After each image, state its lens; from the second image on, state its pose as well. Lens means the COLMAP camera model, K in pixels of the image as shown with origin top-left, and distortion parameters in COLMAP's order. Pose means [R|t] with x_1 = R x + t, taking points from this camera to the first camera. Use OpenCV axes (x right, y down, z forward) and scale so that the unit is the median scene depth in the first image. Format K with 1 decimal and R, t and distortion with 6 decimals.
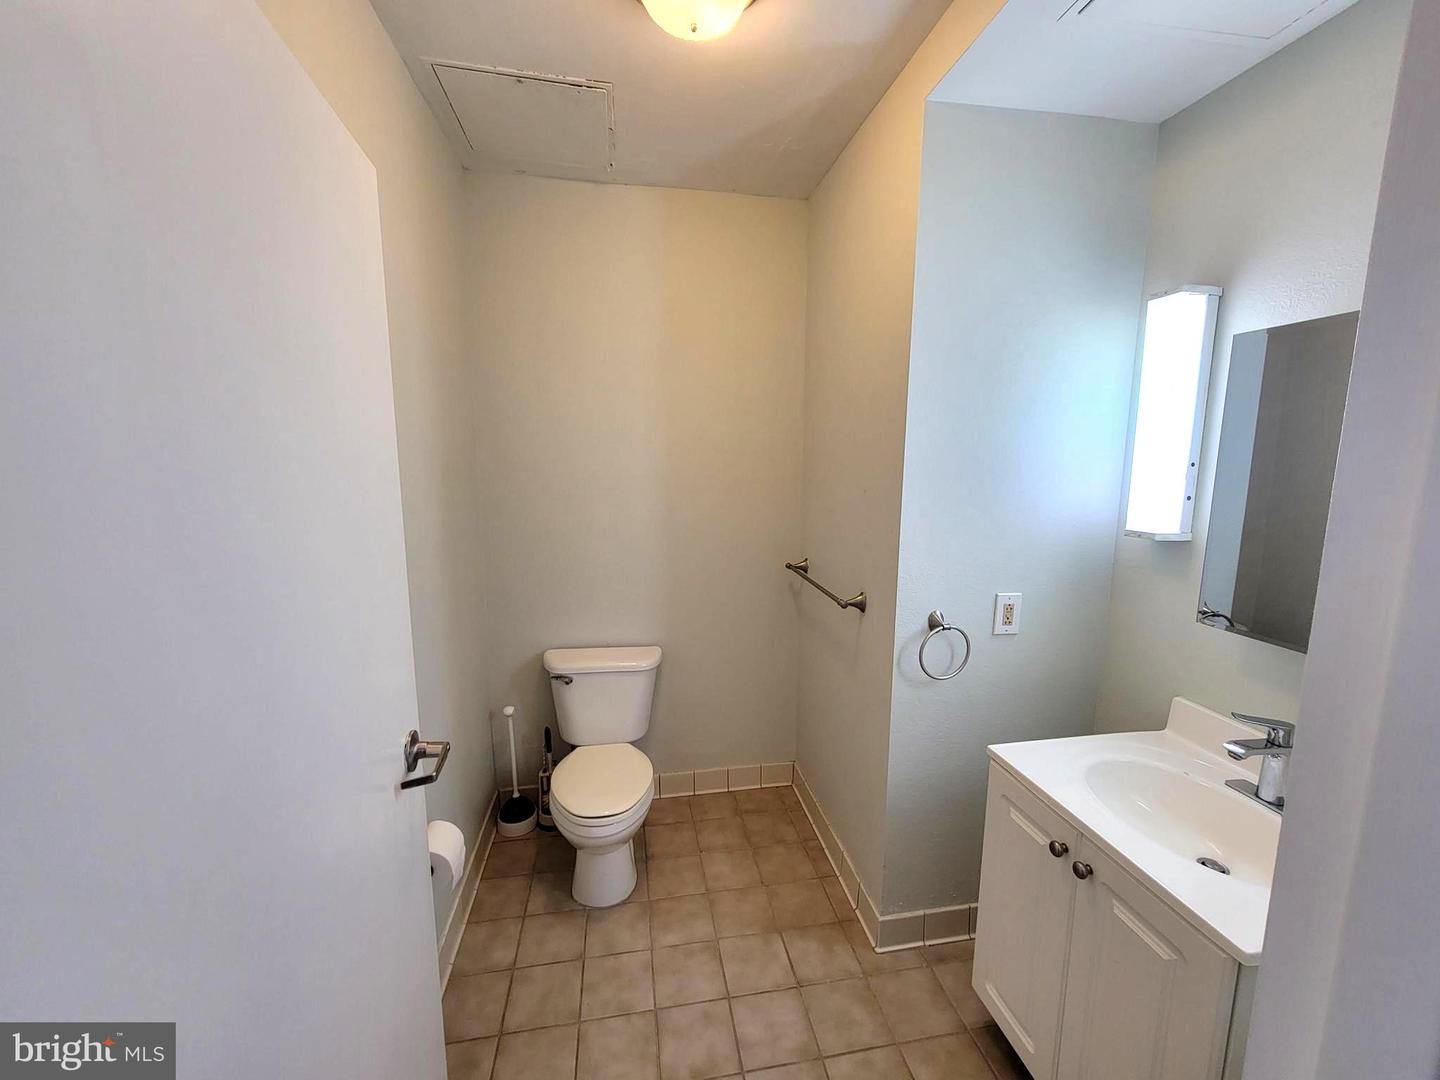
lens RADIAL K [[588.4, 0, 728.2], [0, 588.4, 542.8], [0, 0, 1]] dist [-0.004450, 0.000738]
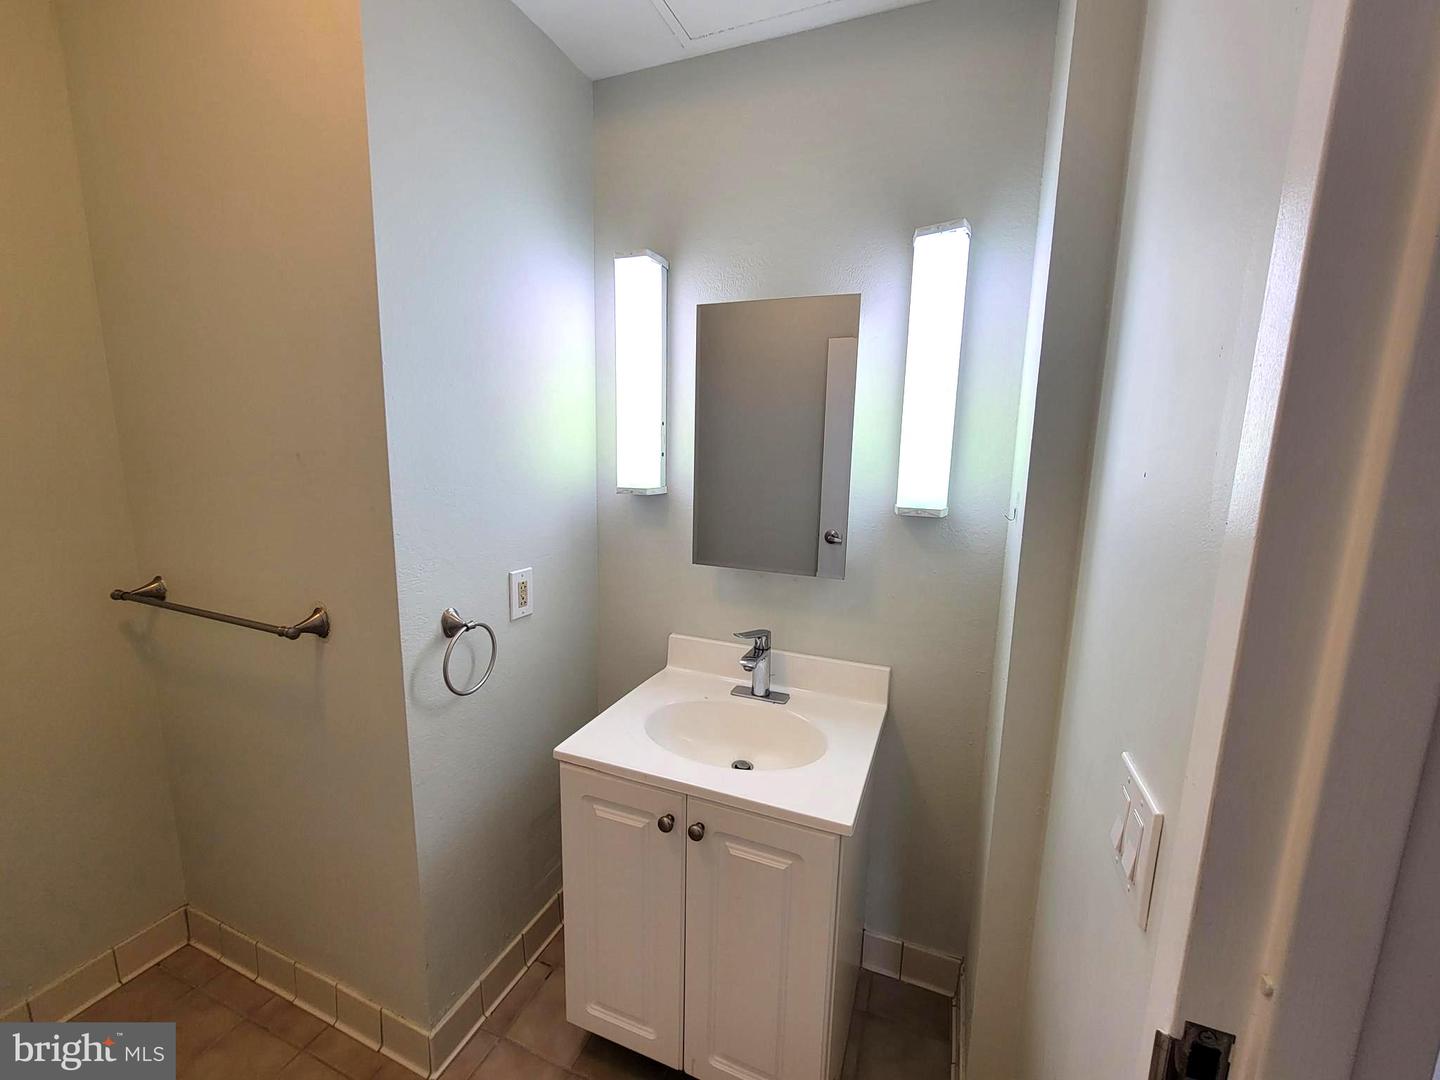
lens RADIAL K [[582.9, 0, 722.2], [0, 582.9, 544.8], [0, 0, 1]] dist [-0.002797, 0.000246]
pose [[0.523177, -0.137201, 0.841107, -0.088416], [0.104830, 0.989821, 0.096254, -0.002146], [-0.845752, 0.037816, 0.532235, 0.306262]]
